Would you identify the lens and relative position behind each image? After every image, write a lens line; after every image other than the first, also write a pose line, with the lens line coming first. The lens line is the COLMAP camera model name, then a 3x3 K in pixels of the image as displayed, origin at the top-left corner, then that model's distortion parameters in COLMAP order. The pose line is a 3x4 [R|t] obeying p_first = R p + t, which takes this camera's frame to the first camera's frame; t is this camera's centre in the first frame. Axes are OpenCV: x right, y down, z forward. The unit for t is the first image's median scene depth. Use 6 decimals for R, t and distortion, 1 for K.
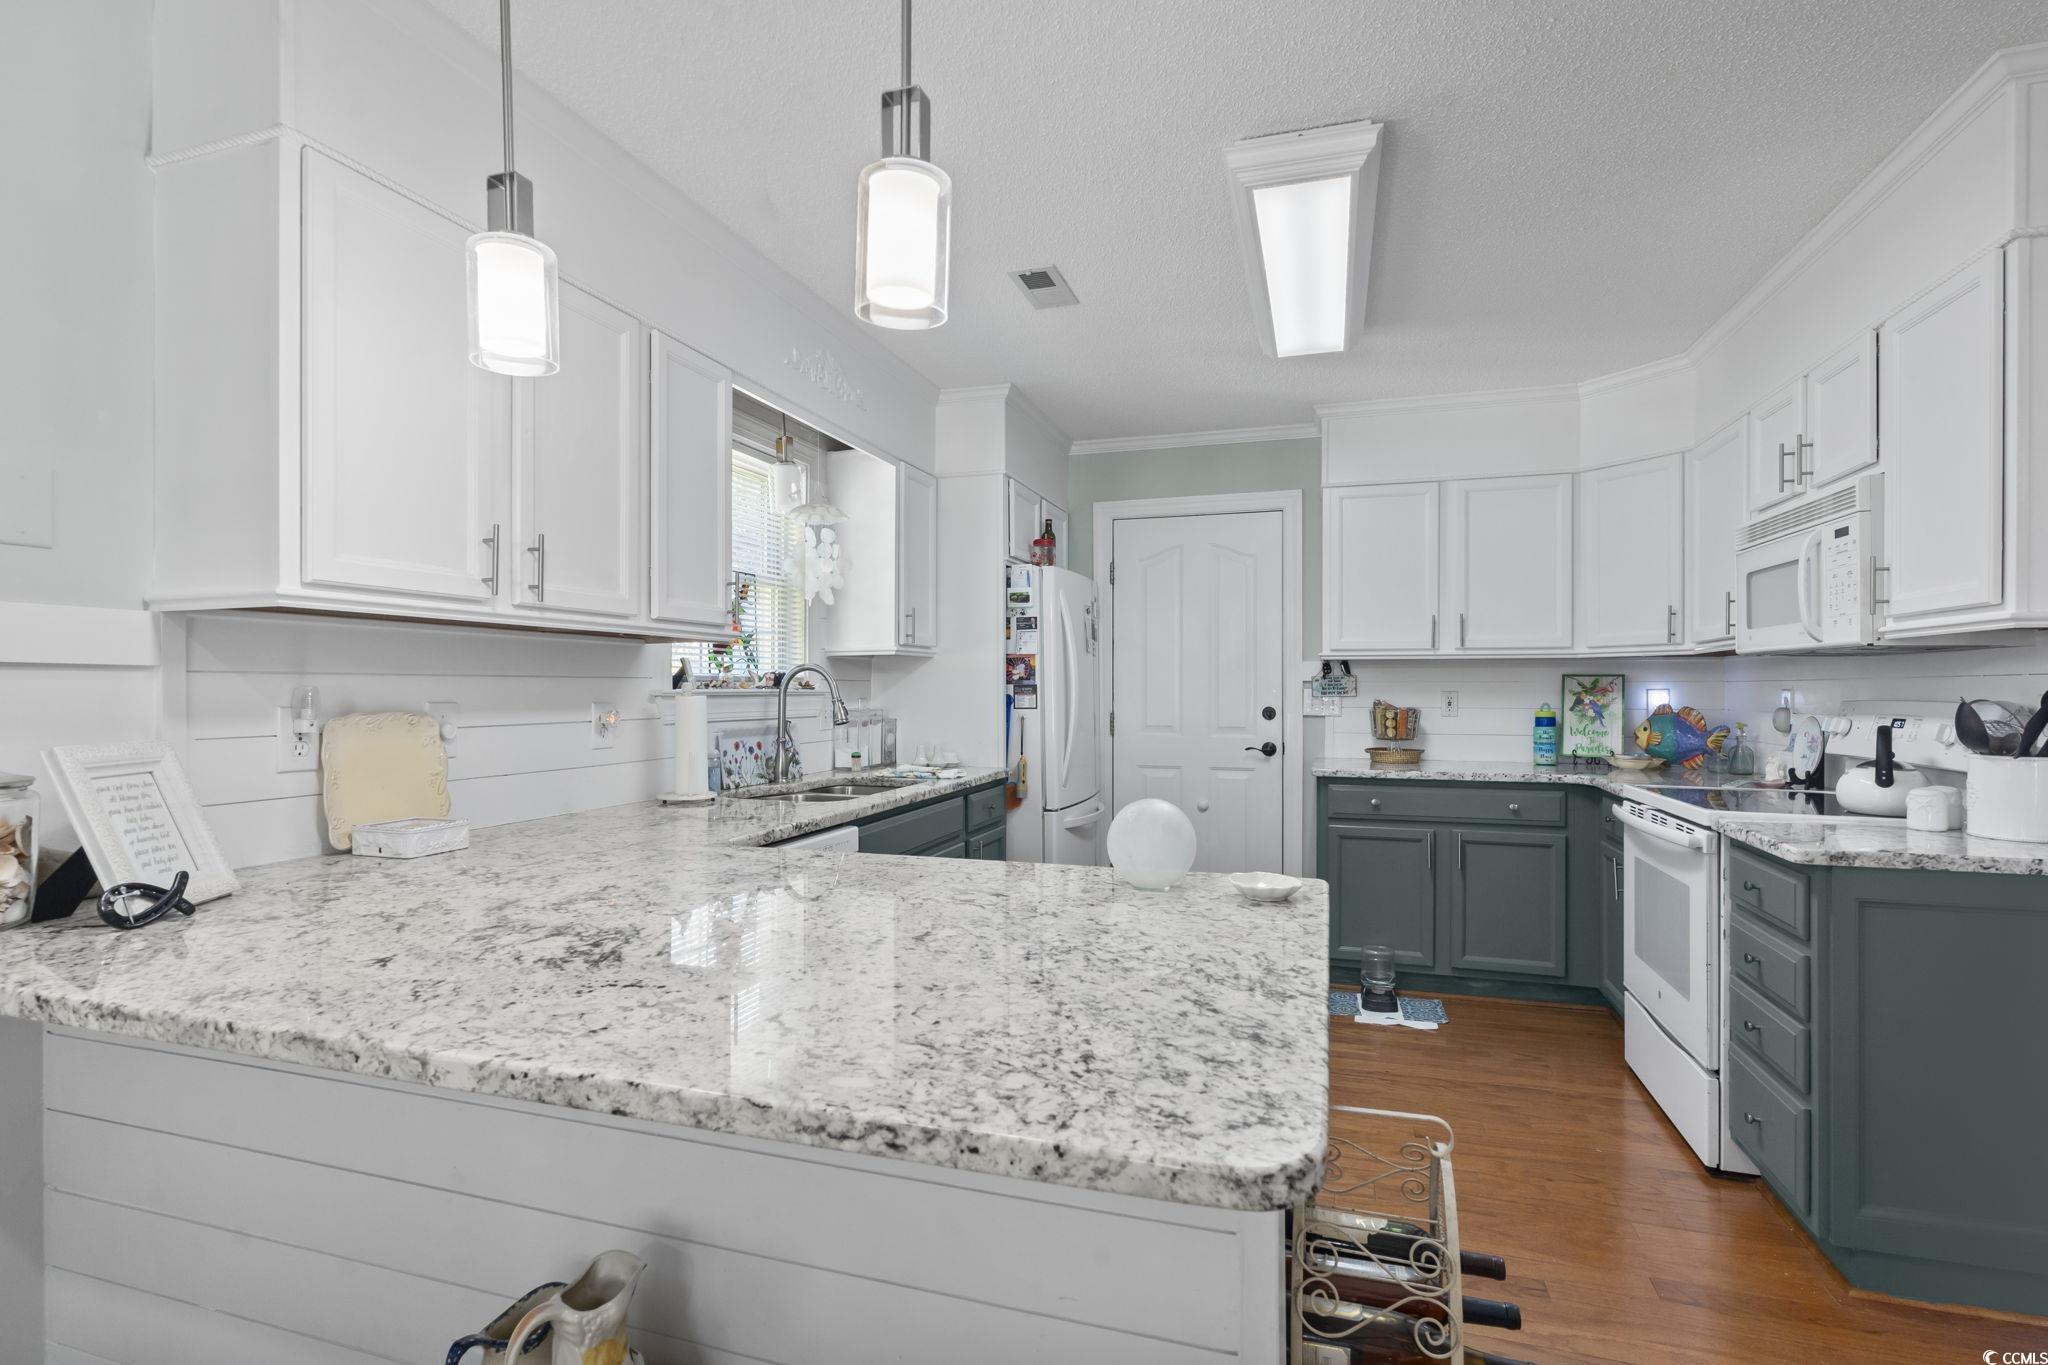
lens RADIAL K [[981.8, 0, 1023.9], [0, 981.8, 686.2], [0, 0, 1]] dist [0.007427, -0.001331]
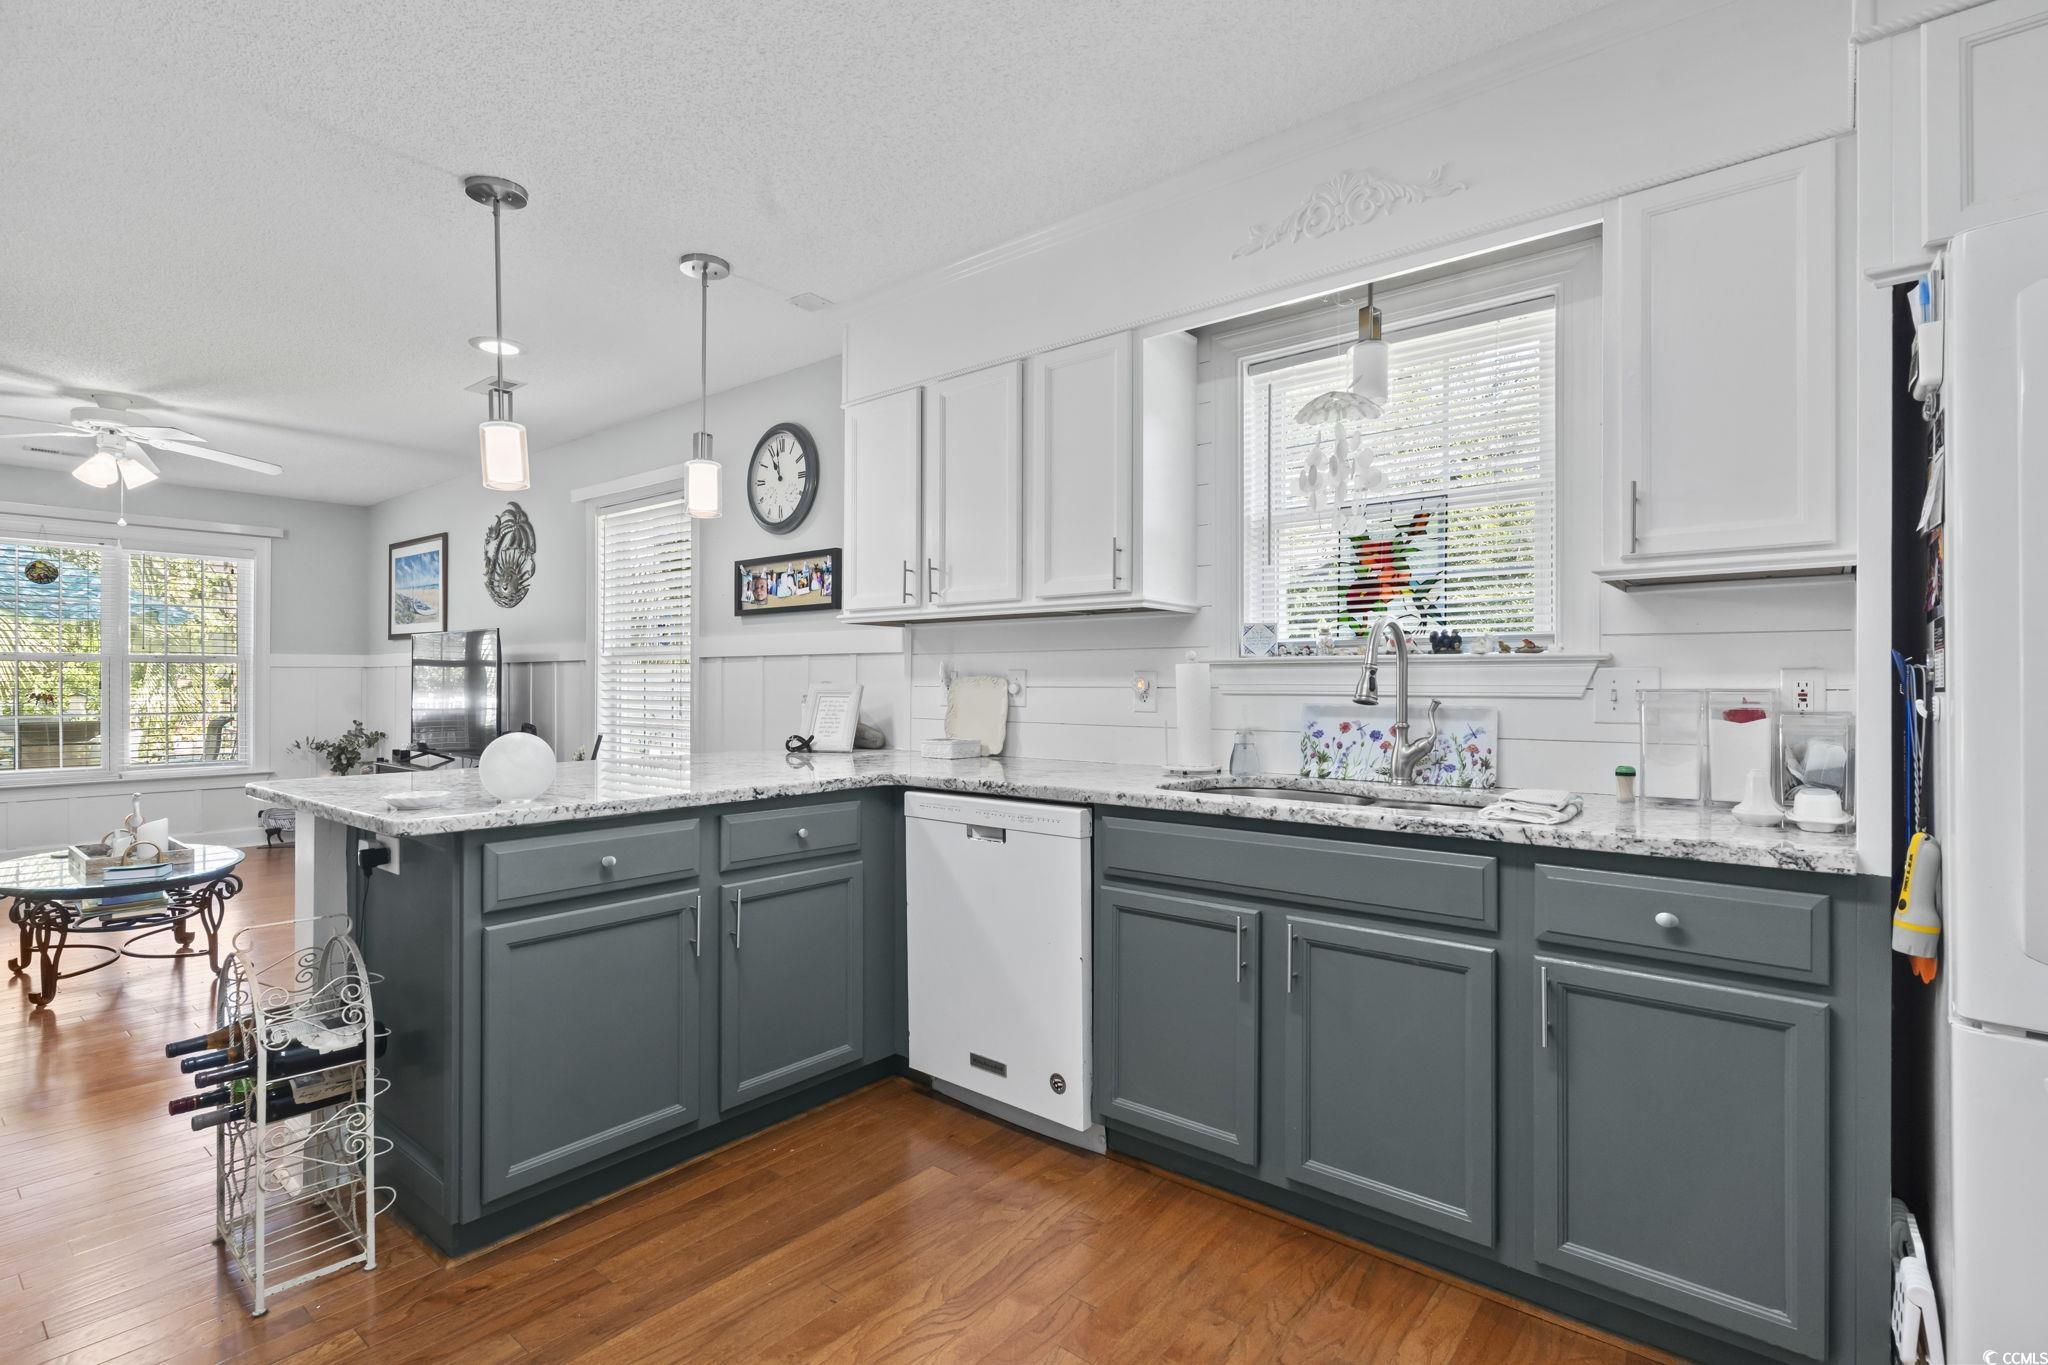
lens RADIAL K [[981.8, 0, 1023.5], [0, 981.8, 681.0], [0, 0, 1]] dist [0.007427, -0.001331]
pose [[-0.375023, -0.001344, -0.927015, 0.746295], [0.000567, 0.999998, -0.001679, 0.033754], [0.927016, -0.001155, -0.375021, 1.456783]]
